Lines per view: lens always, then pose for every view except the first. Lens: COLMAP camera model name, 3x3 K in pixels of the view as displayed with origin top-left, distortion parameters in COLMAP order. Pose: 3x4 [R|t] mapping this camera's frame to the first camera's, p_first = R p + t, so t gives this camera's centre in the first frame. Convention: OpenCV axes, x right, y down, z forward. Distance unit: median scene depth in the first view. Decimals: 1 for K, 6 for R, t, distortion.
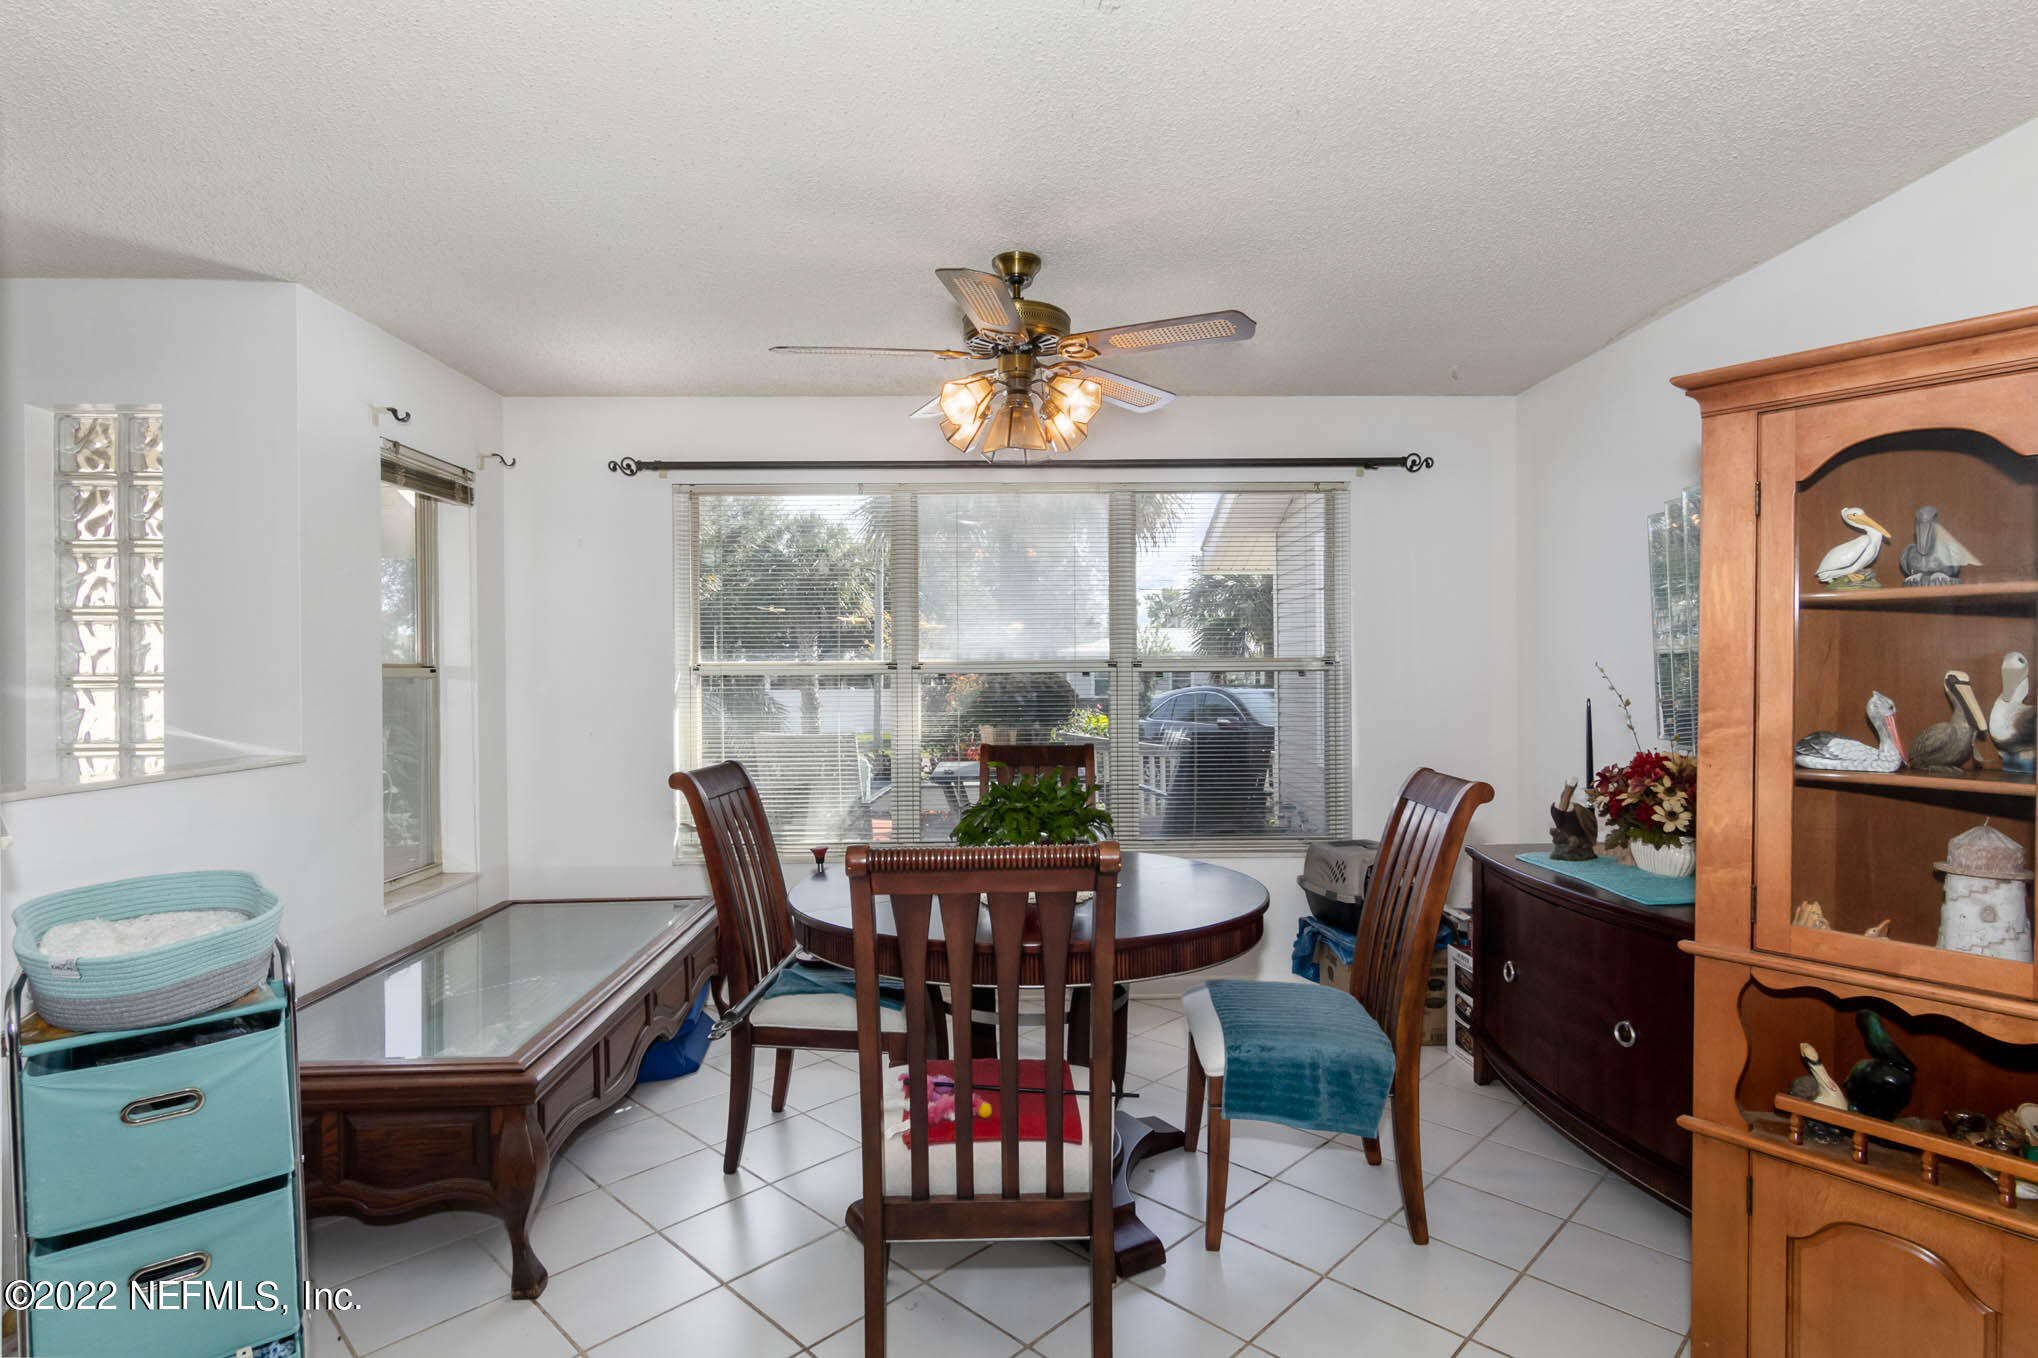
lens RADIAL K [[1034.8, 0, 1019.0], [0, 1034.8, 679.0], [0, 0, 1]] dist [-0.004011, -0.000474]
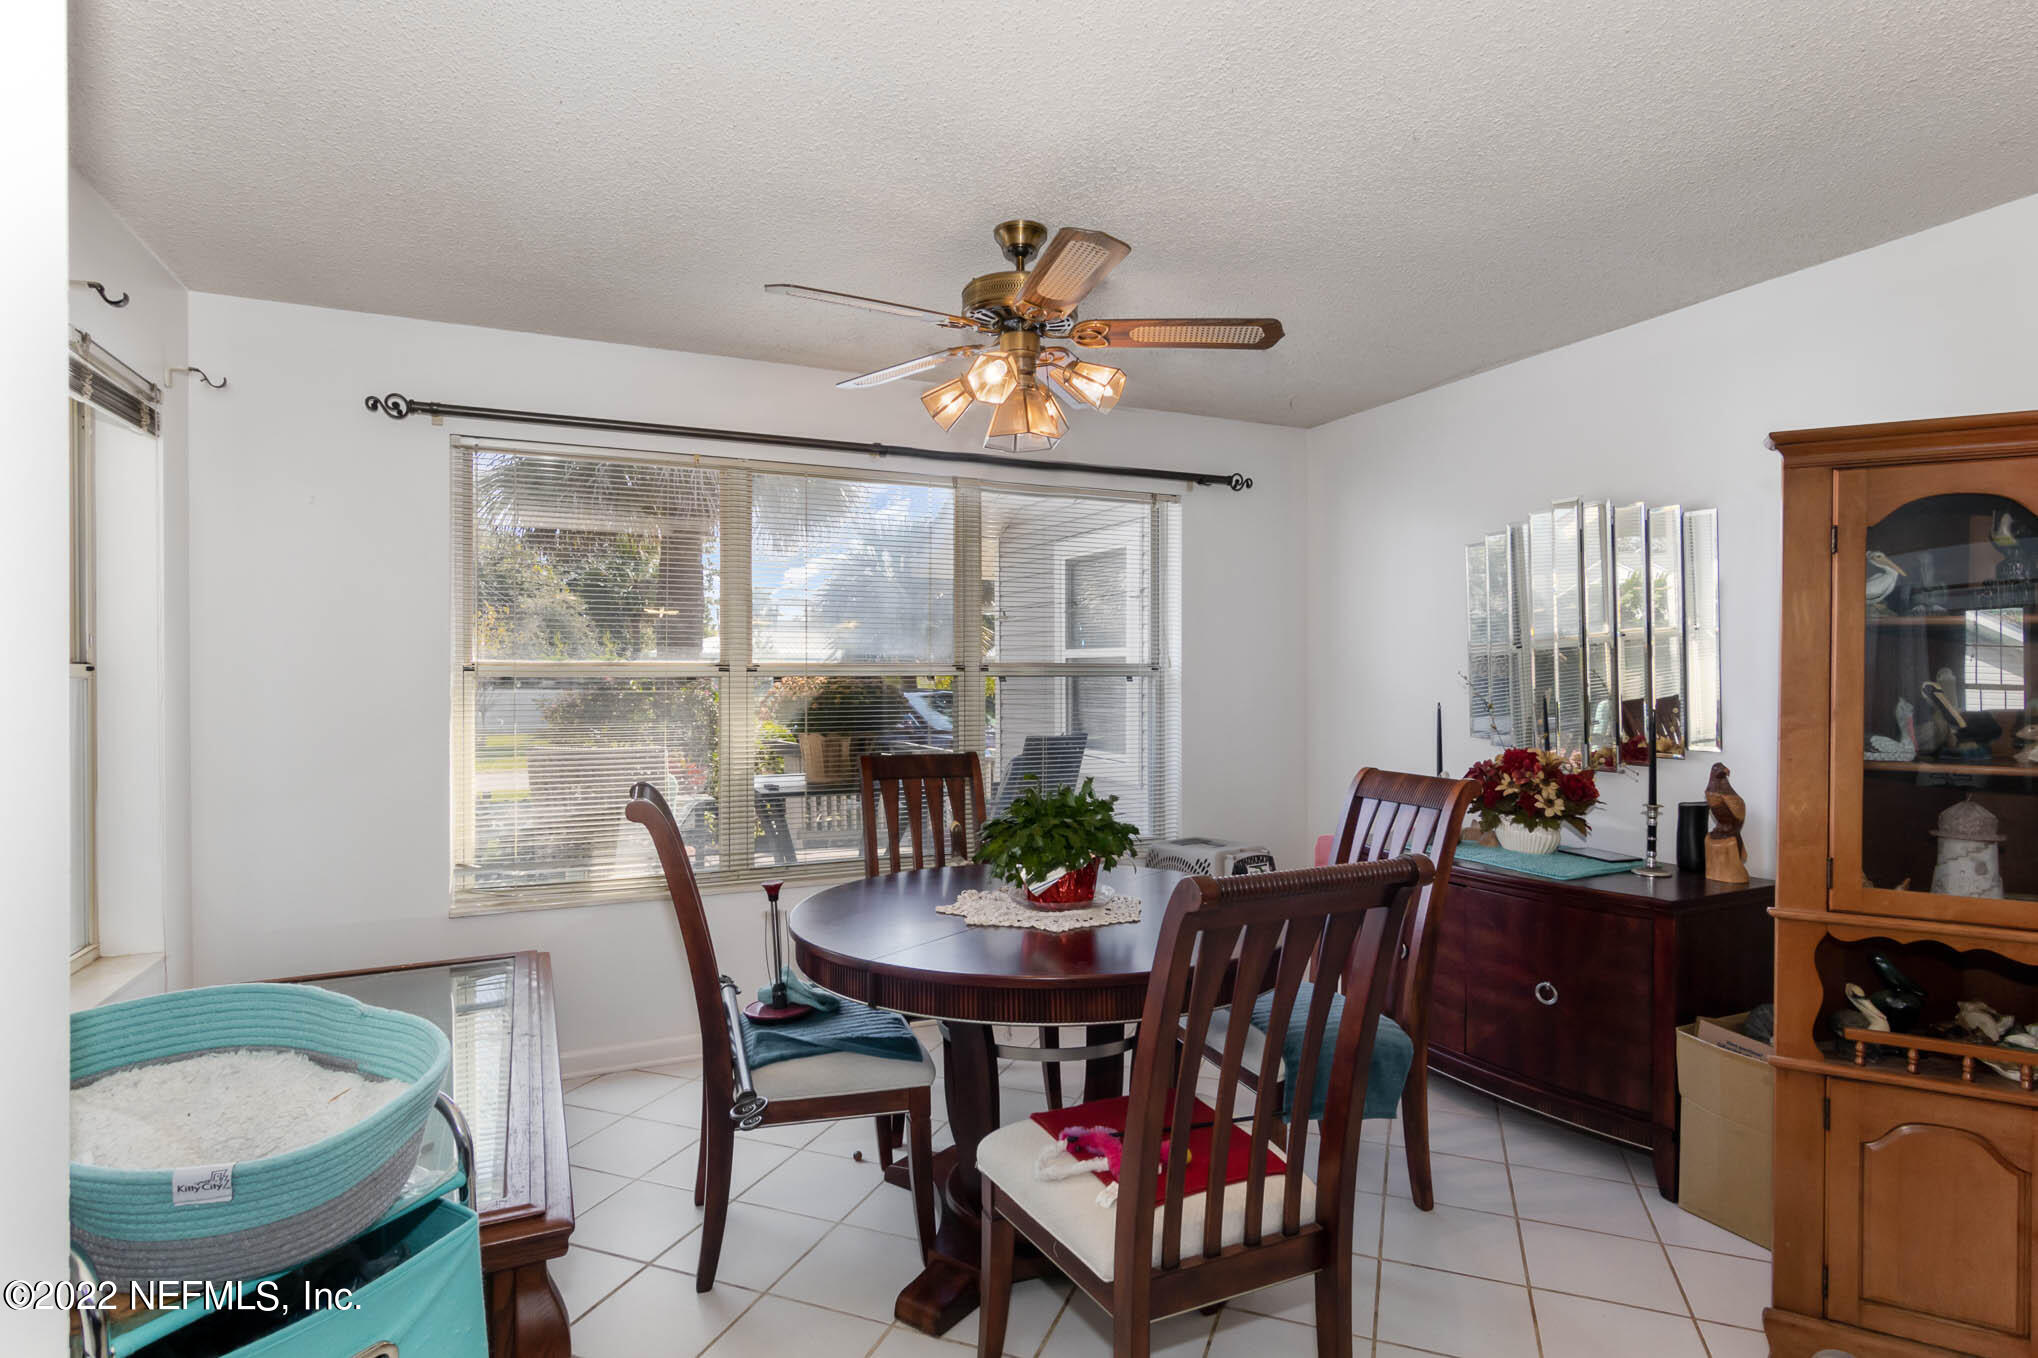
lens RADIAL K [[1044.8, 0, 1024.2], [0, 1044.8, 683.0], [0, 0, 1]] dist [-0.006216, 0.001298]
pose [[0.918059, 0.003770, 0.396427, -0.383250], [-0.003850, 0.999992, -0.000595, -0.000355], [-0.396426, -0.000980, 0.918066, 0.150715]]
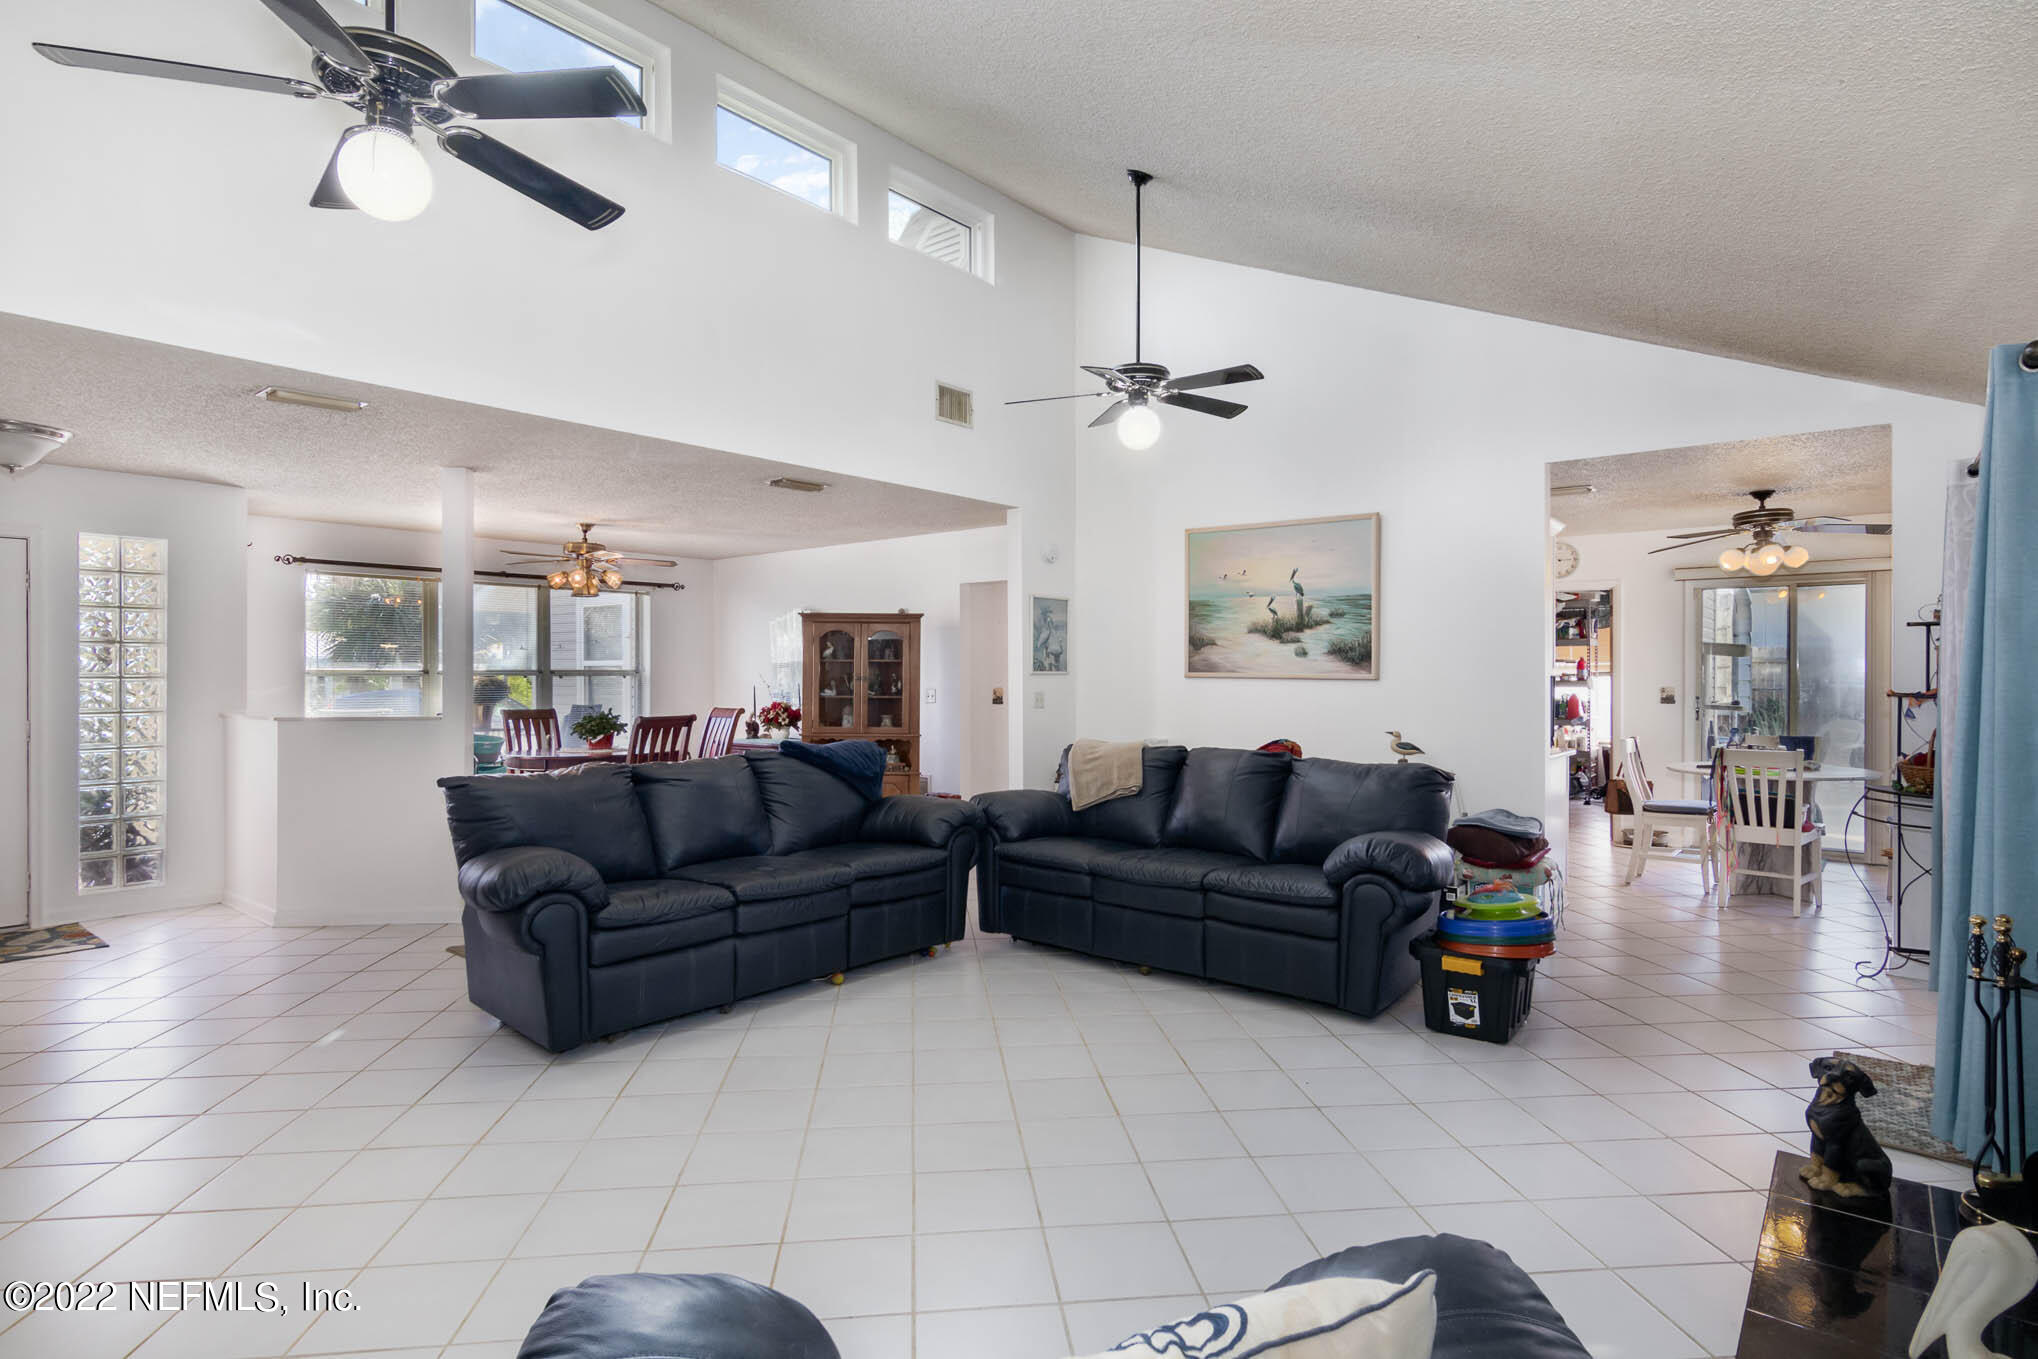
lens RADIAL K [[1044.8, 0, 1024.2], [0, 1044.8, 683.5], [0, 0, 1]] dist [-0.006216, 0.001298]
pose [[0.642217, 0.000020, 0.766523, -1.418556], [0.003220, 0.999991, -0.002725, 0.028255], [-0.766516, 0.004218, 0.642211, -1.713967]]
